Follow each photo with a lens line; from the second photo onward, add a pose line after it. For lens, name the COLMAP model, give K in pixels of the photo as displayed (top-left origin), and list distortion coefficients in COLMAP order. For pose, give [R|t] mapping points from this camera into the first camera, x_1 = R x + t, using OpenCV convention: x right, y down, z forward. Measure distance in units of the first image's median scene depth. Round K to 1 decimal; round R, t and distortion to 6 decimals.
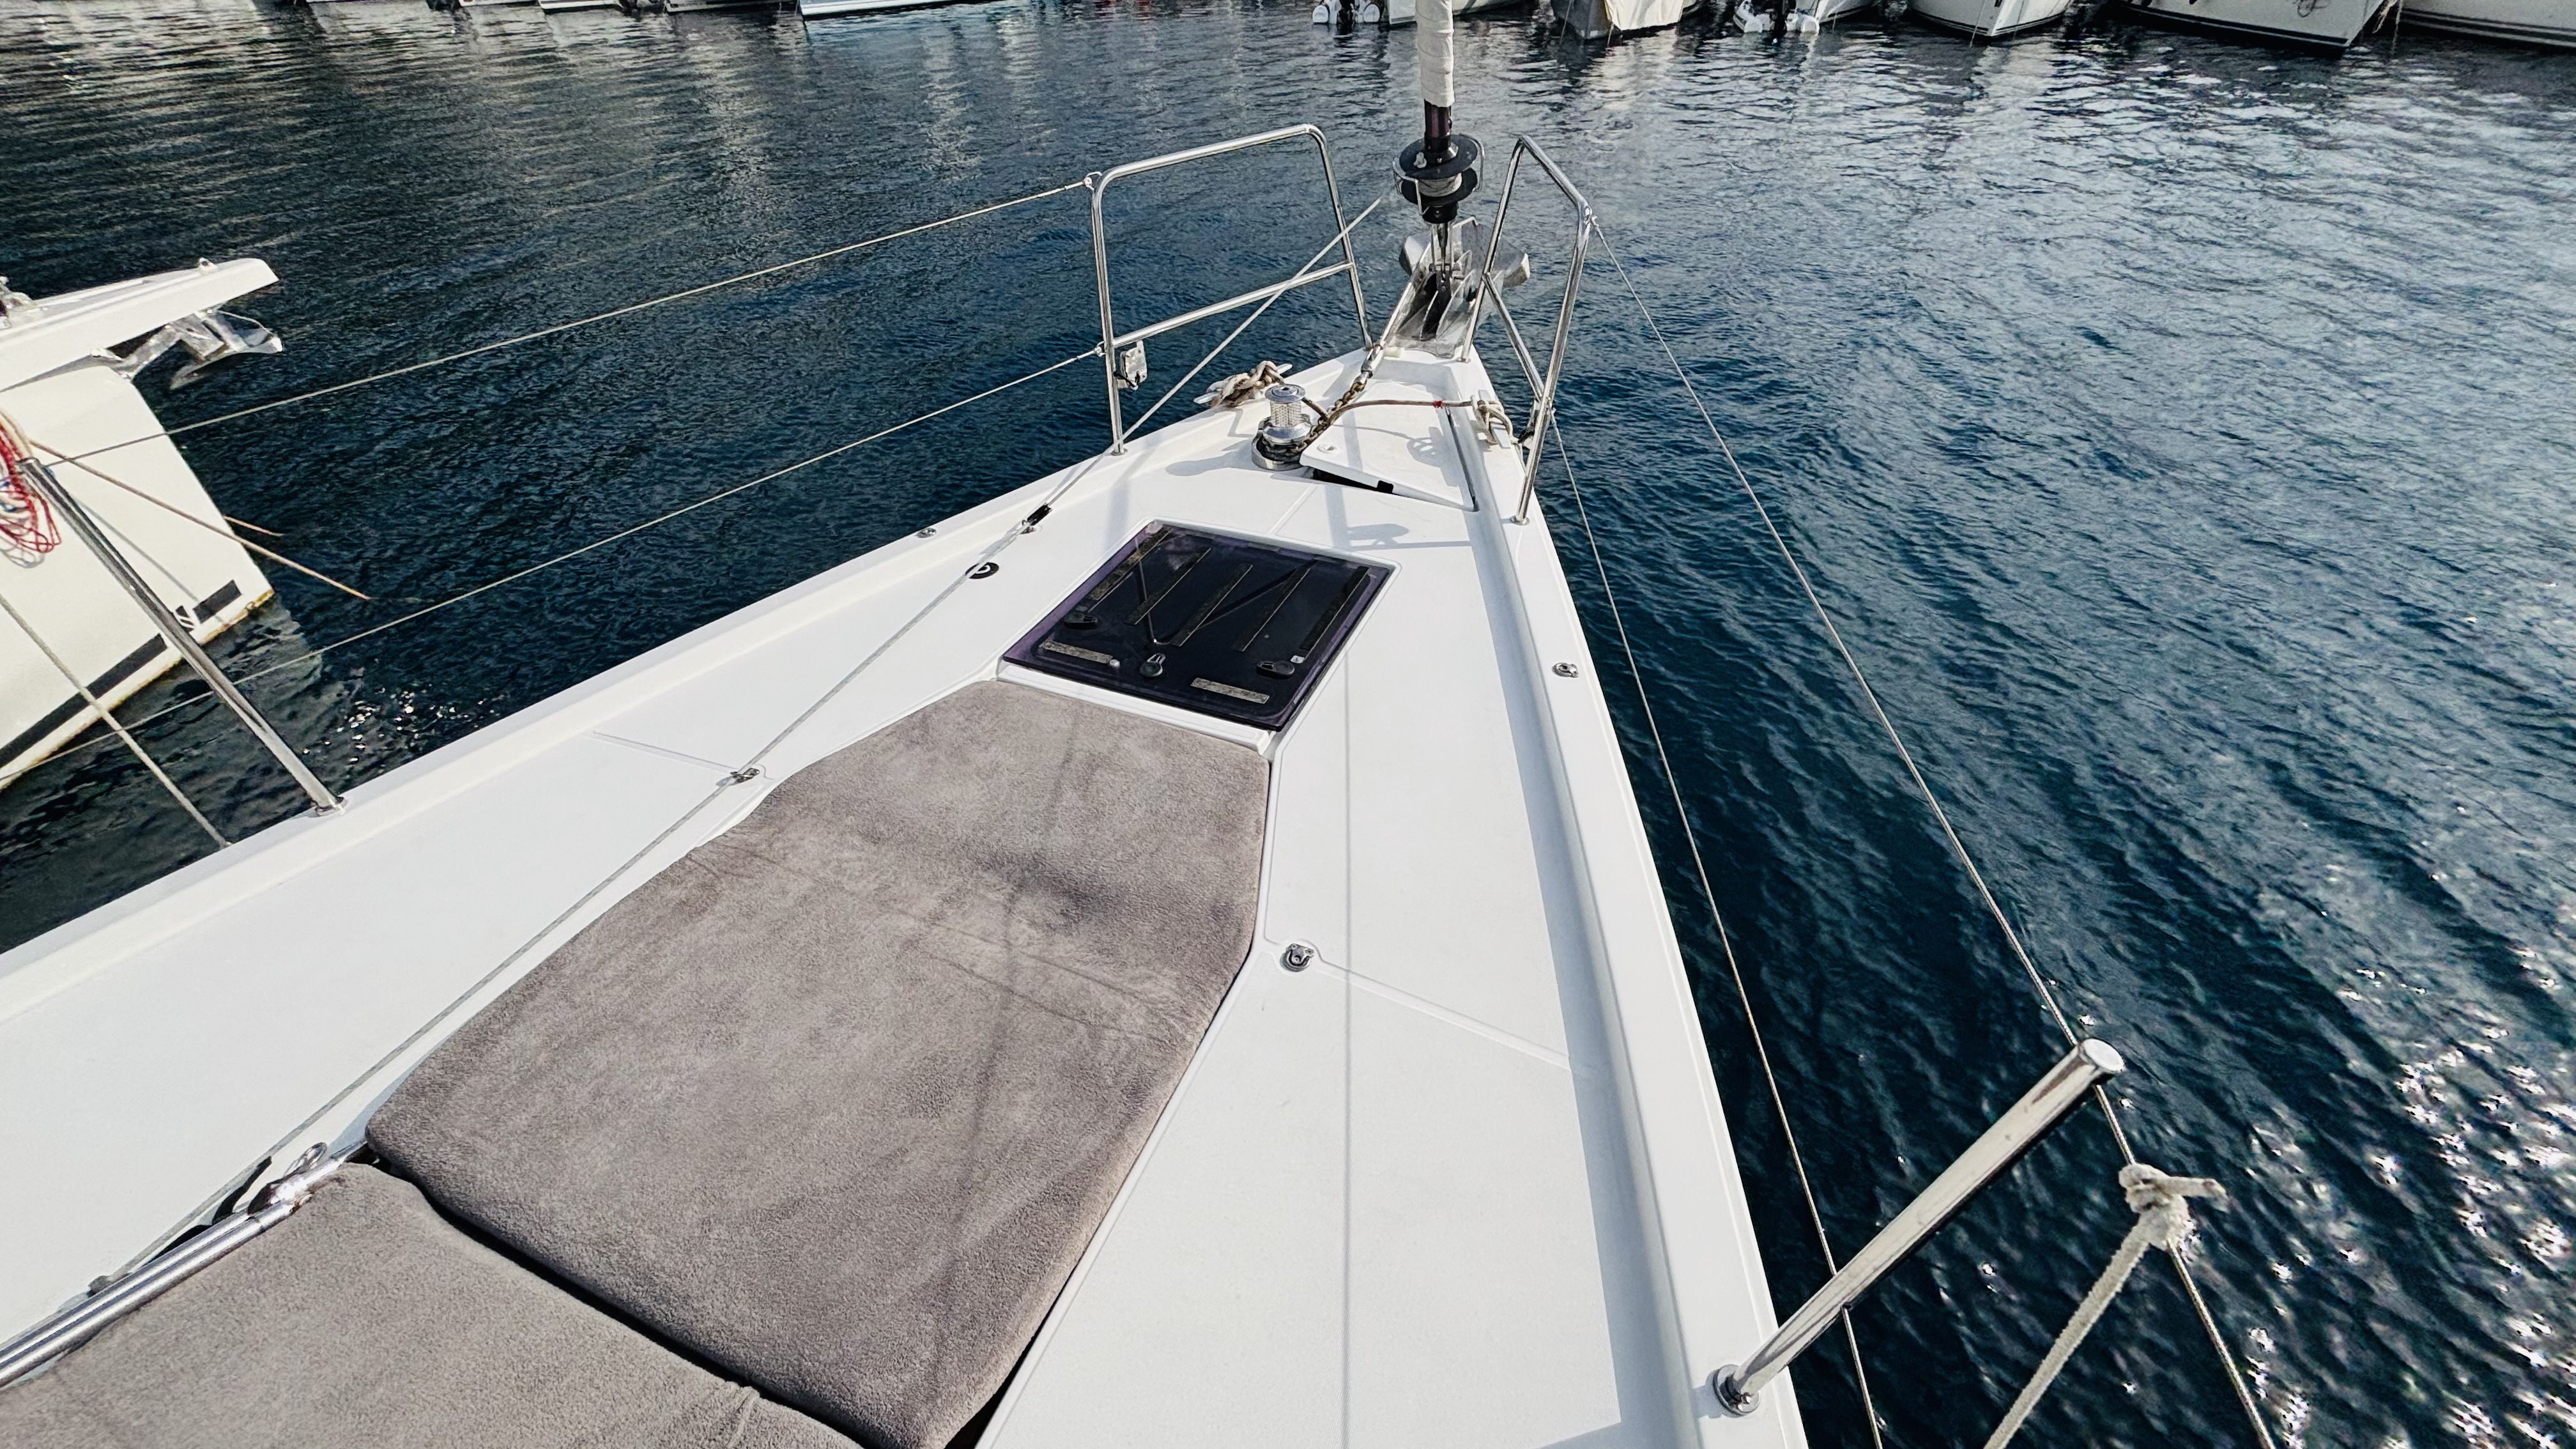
lens RADIAL K [[1032.1, 0, 1280.2], [0, 1032.1, 729.8], [0, 0, 1]] dist [-0.000544, 0.000497]
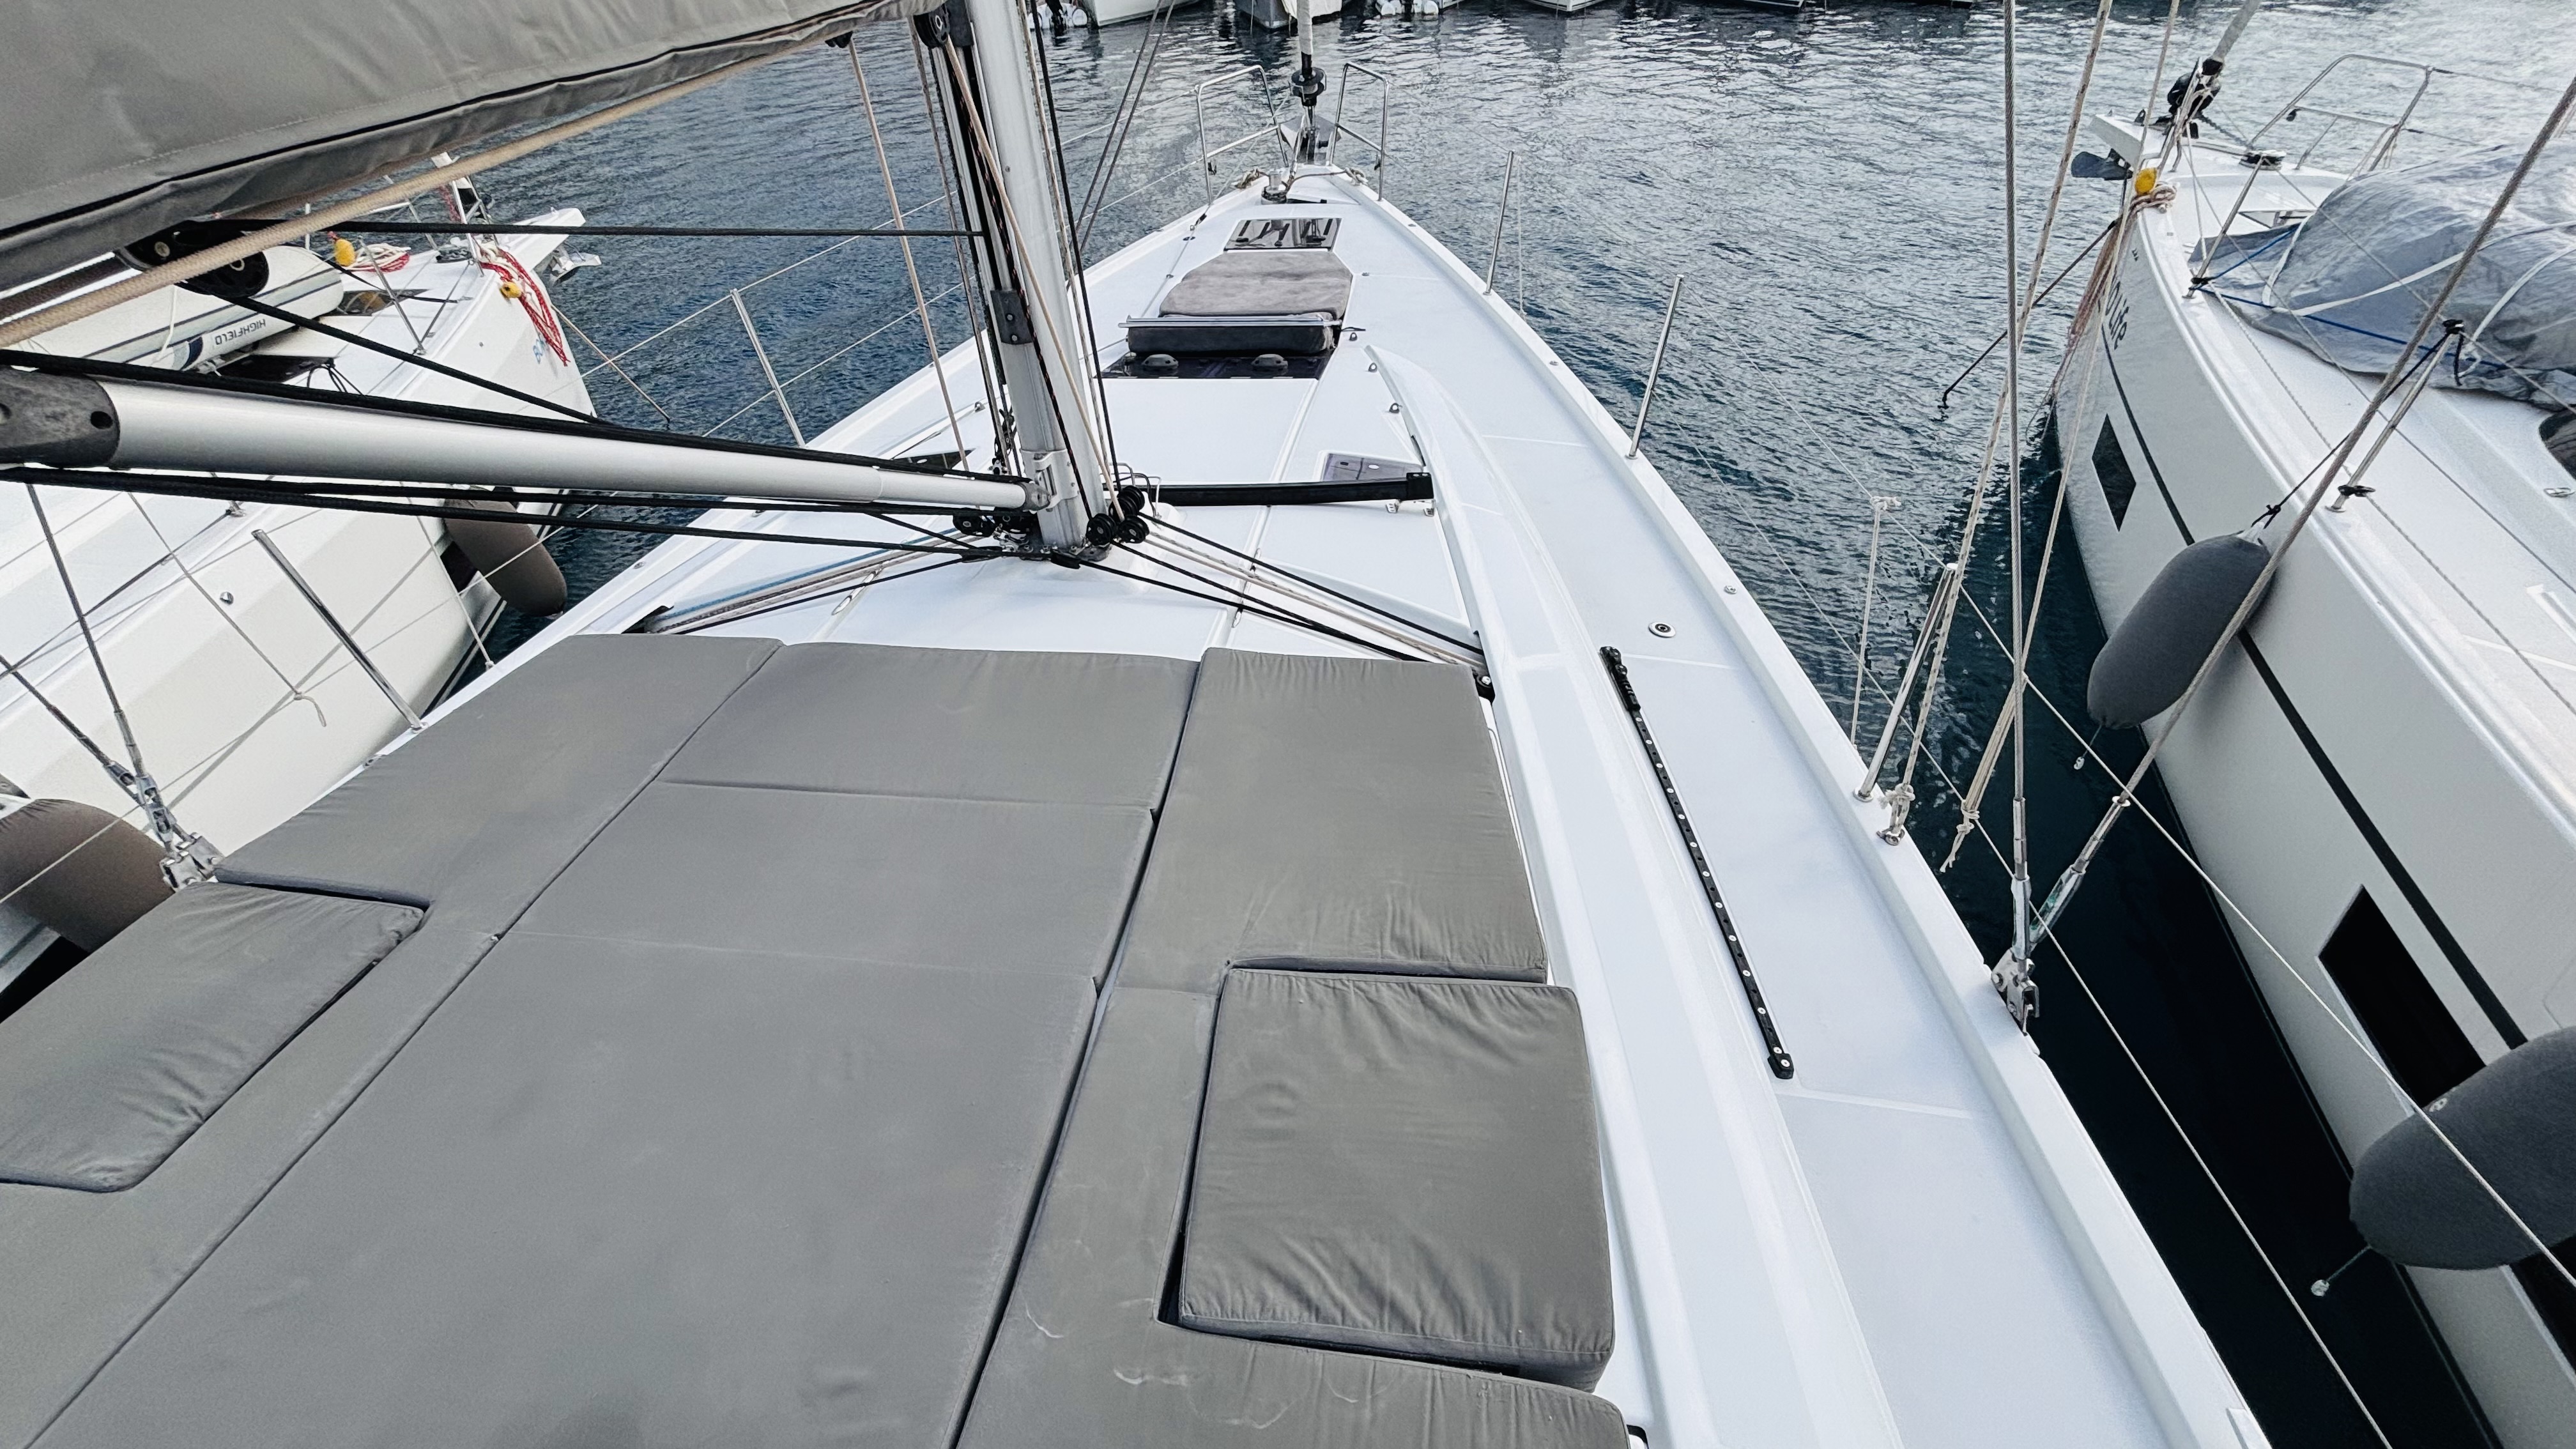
lens RADIAL K [[1041.7, 0, 1276.7], [0, 1041.7, 721.0], [0, 0, 1]] dist [-0.009989, 0.004367]
pose [[0.959753, -0.194153, 0.202926, -0.772531], [0.195729, 0.980579, 0.012468, 0.958017], [-0.201405, 0.027752, 0.979115, -1.436449]]
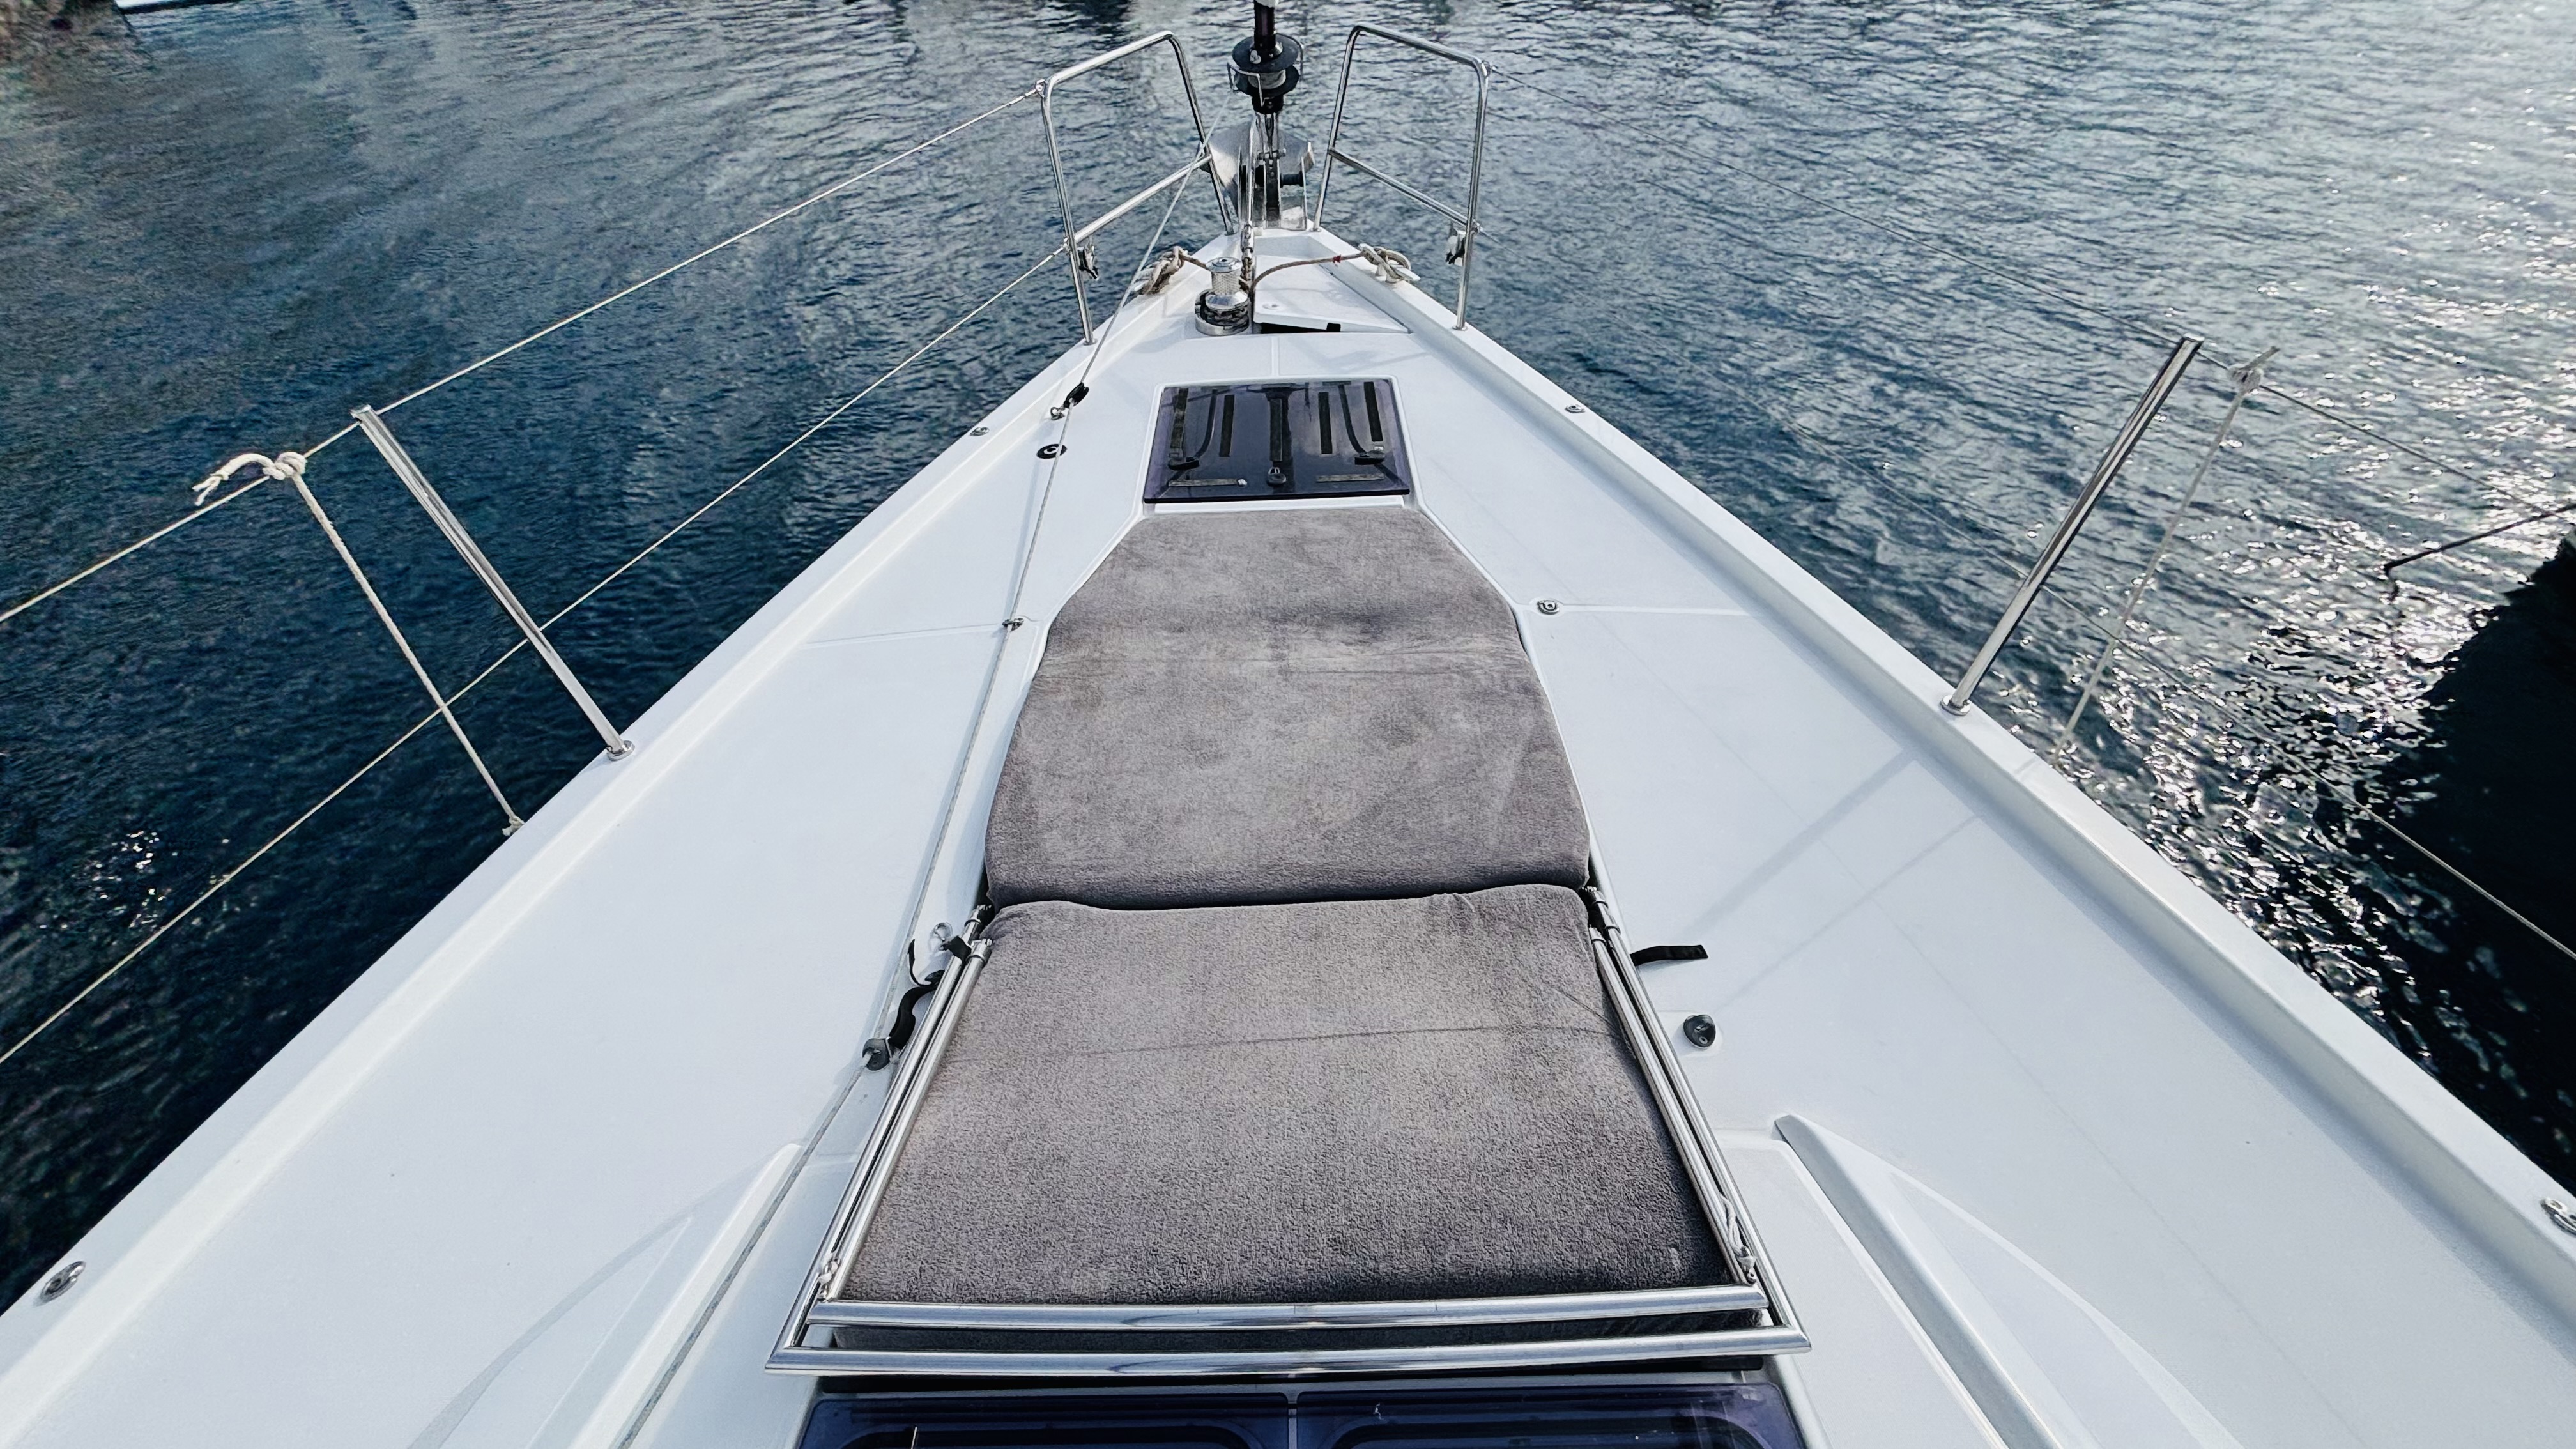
lens RADIAL K [[1032.1, 0, 1280.2], [0, 1032.1, 729.8], [0, 0, 1]] dist [-0.000544, 0.000497]
pose [[0.913864, -0.276647, 0.297185, -0.434610], [0.267492, 0.960873, 0.071912, 0.106718], [-0.305451, 0.013777, 0.952108, -0.104843]]
